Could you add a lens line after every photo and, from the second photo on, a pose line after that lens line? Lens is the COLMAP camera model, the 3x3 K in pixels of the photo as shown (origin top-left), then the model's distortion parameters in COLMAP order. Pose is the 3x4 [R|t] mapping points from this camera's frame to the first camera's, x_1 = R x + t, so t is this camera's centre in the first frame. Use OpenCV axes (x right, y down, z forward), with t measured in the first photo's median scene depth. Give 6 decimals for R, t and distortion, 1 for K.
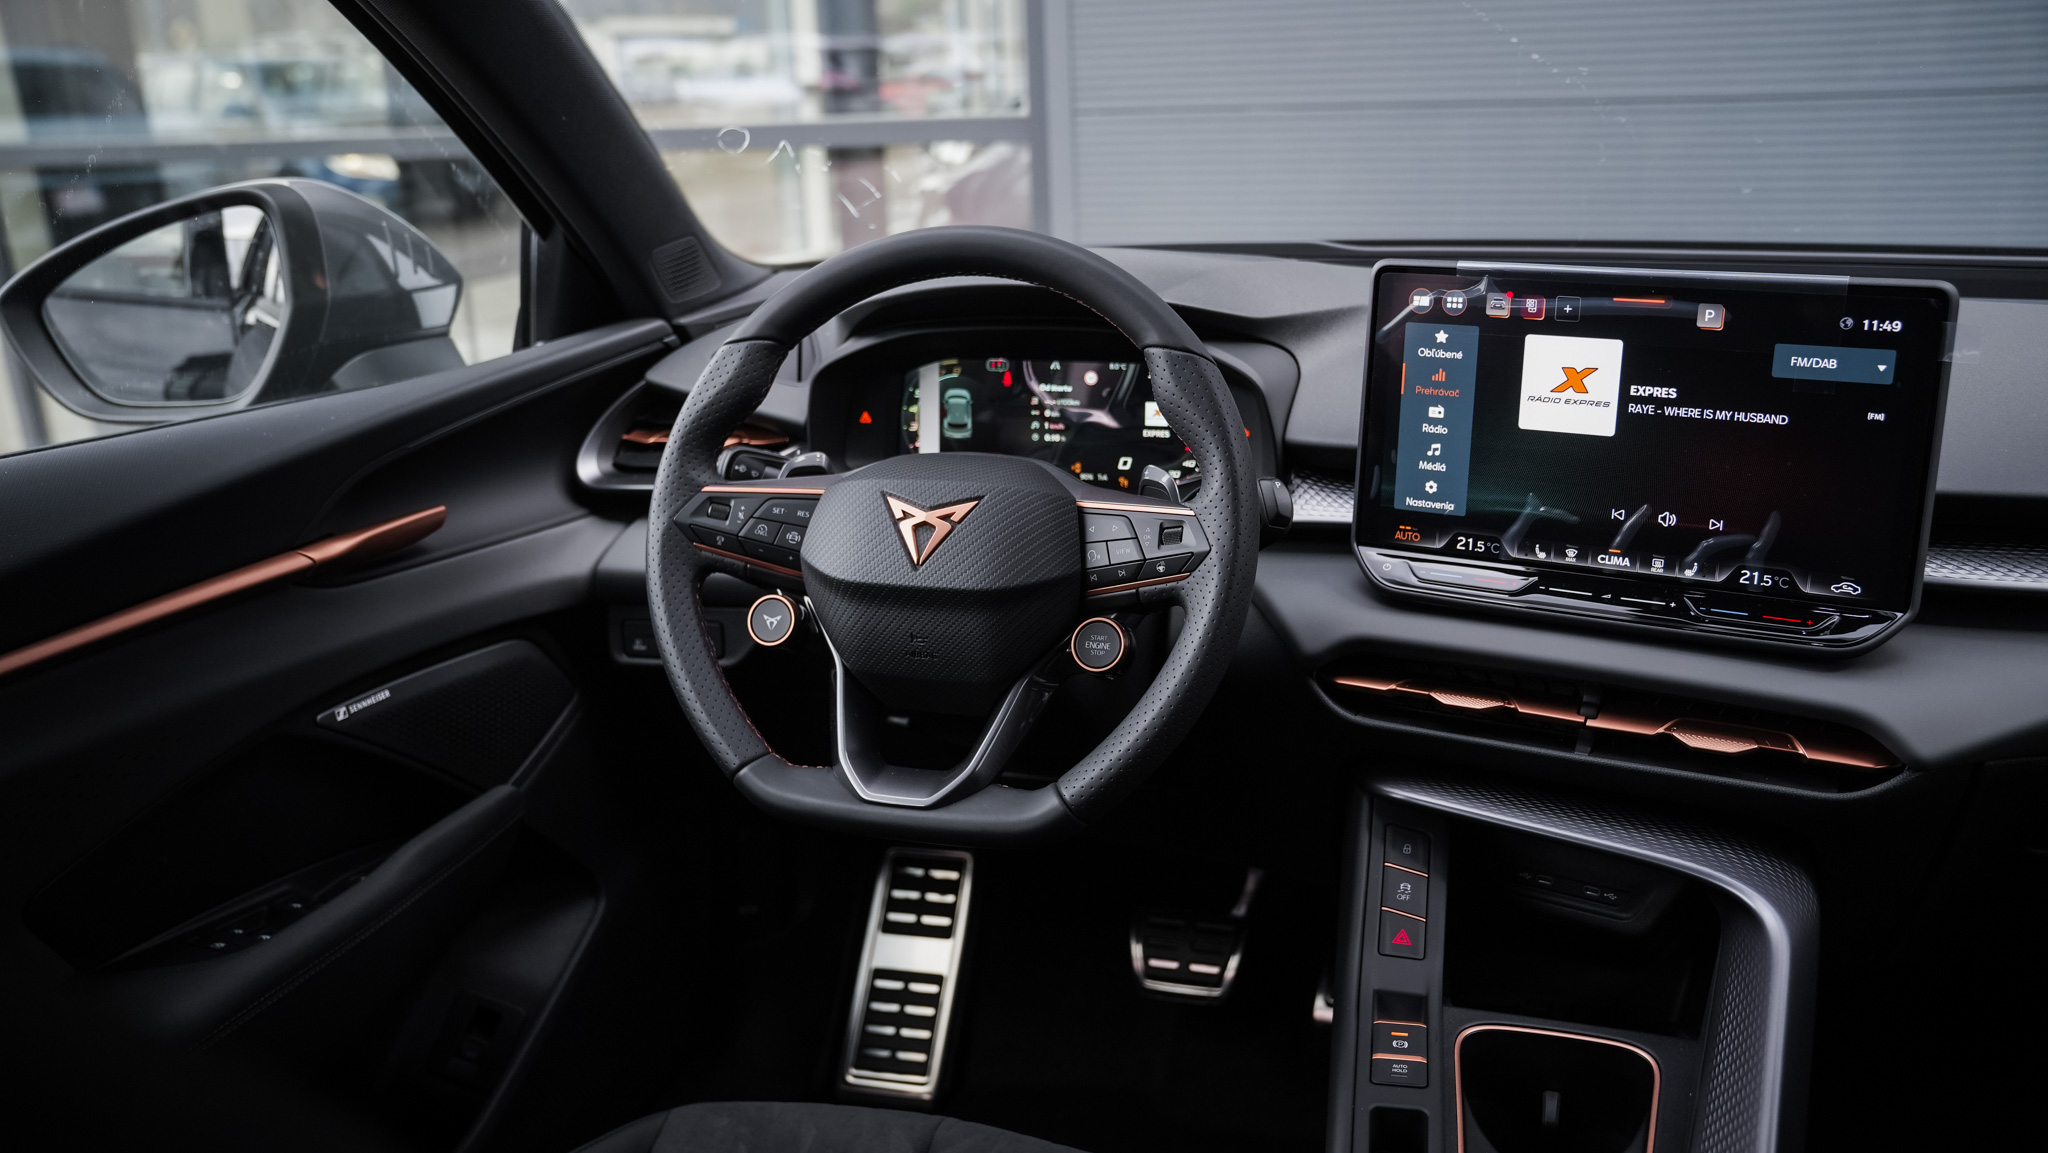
lens RADIAL K [[1650.5, 0, 1015.4], [0, 1650.5, 586.2], [0, 0, 1]] dist [-0.080124, 0.086702]
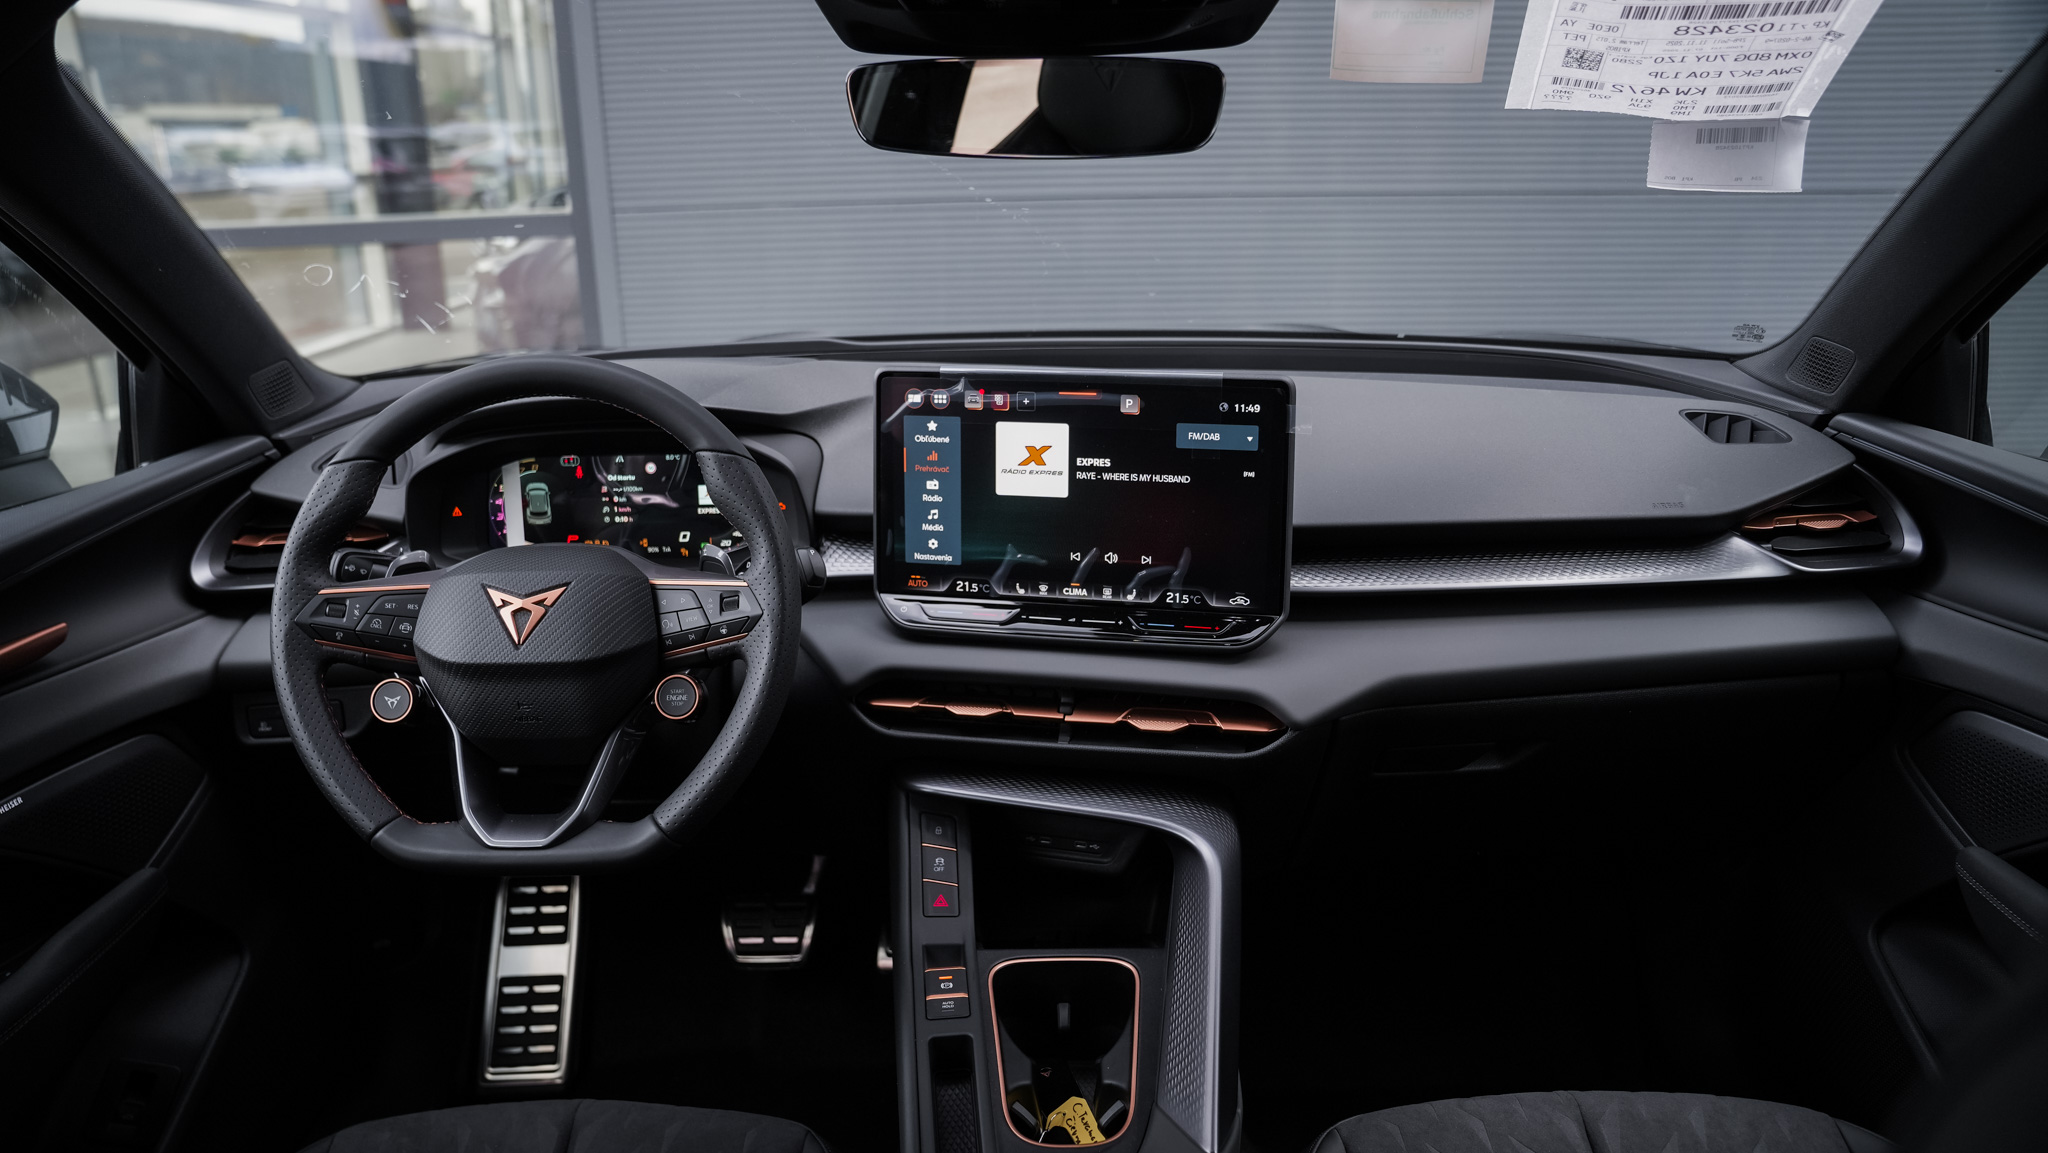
lens RADIAL K [[1422.0, 0, 1007.8], [0, 1422.0, 584.0], [0, 0, 1]] dist [-0.113261, 0.074503]
pose [[0.954420, -0.078446, 0.287975, -0.010004], [0.080086, 0.996769, 0.006100, -0.032129], [-0.287523, 0.017241, 0.957618, -0.065931]]
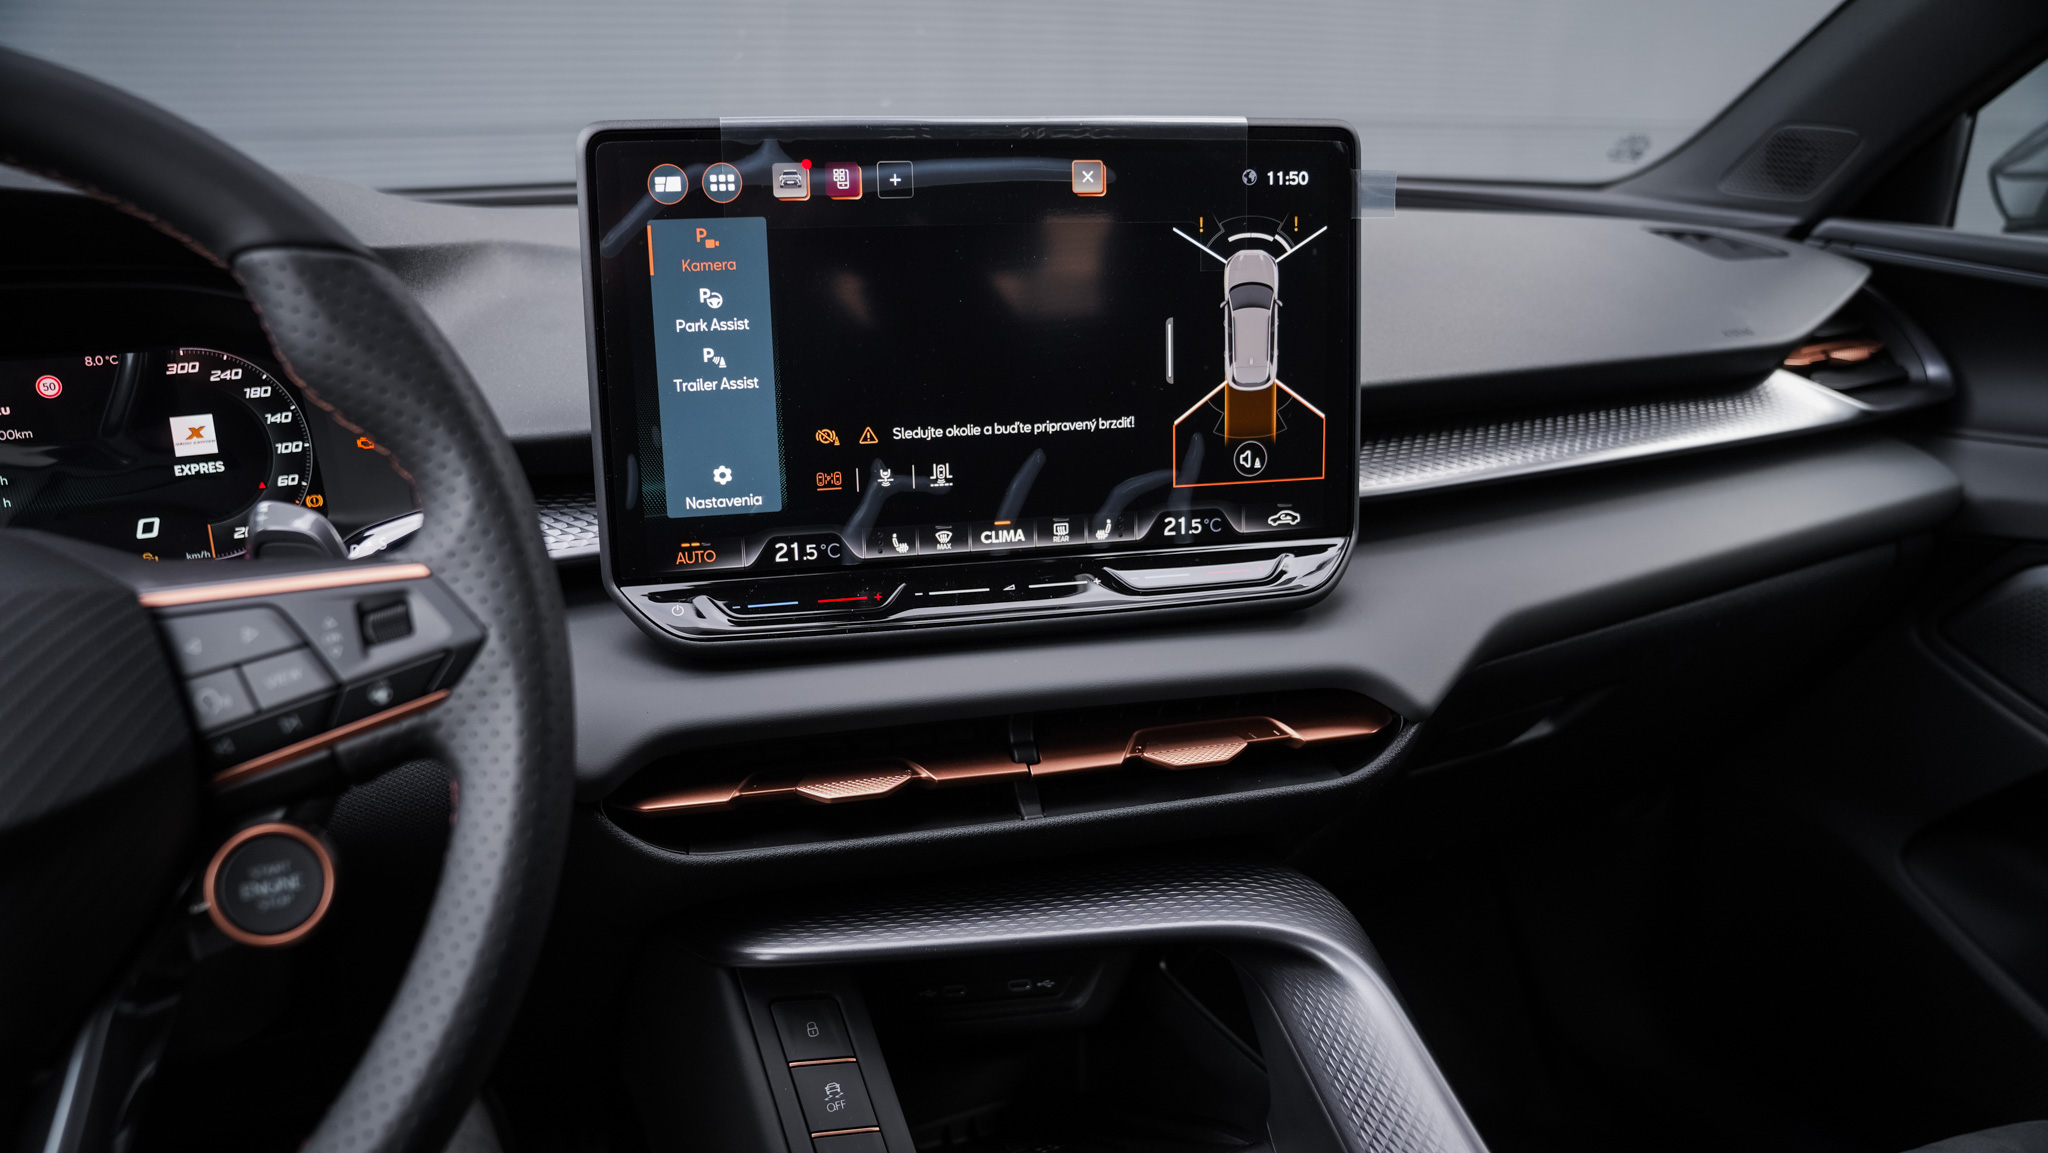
lens RADIAL K [[1422.0, 0, 1028.9], [0, 1422.0, 576.7], [0, 0, 1]] dist [-0.113261, 0.074503]
pose [[0.730445, -0.176790, 0.659693, -0.032402], [0.193968, 0.979842, 0.047815, -0.025115], [-0.654848, 0.093033, 0.750013, 0.518989]]
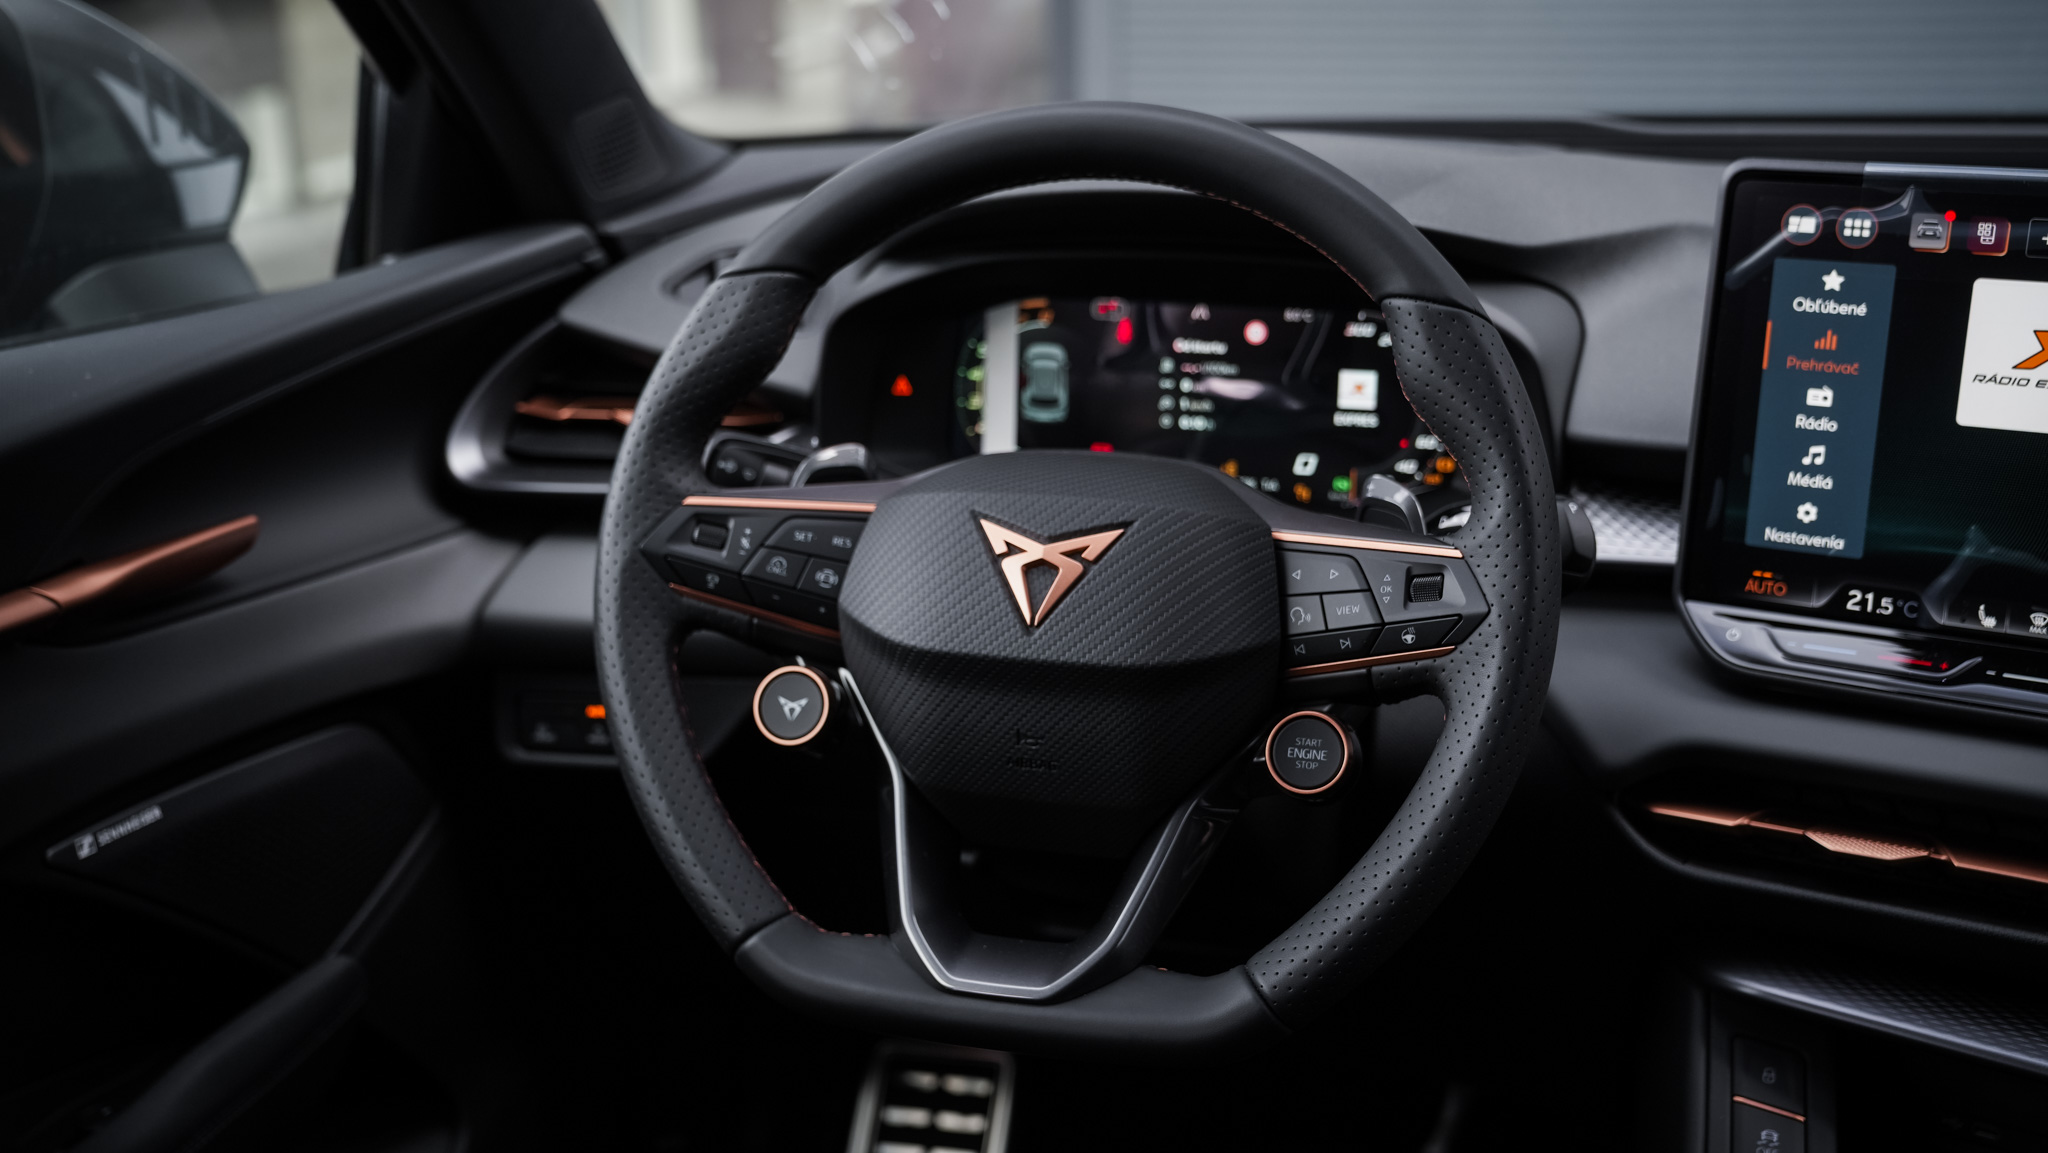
lens RADIAL K [[2555.3, 0, 1013.4], [0, 2555.3, 585.6], [0, 0, 1]] dist [0.130980, 0.000000]
pose [[0.999599, 0.013941, 0.024645, -0.085562], [-0.013717, 0.999863, -0.009224, -0.018368], [-0.024770, 0.008882, 0.999654, -0.010296]]
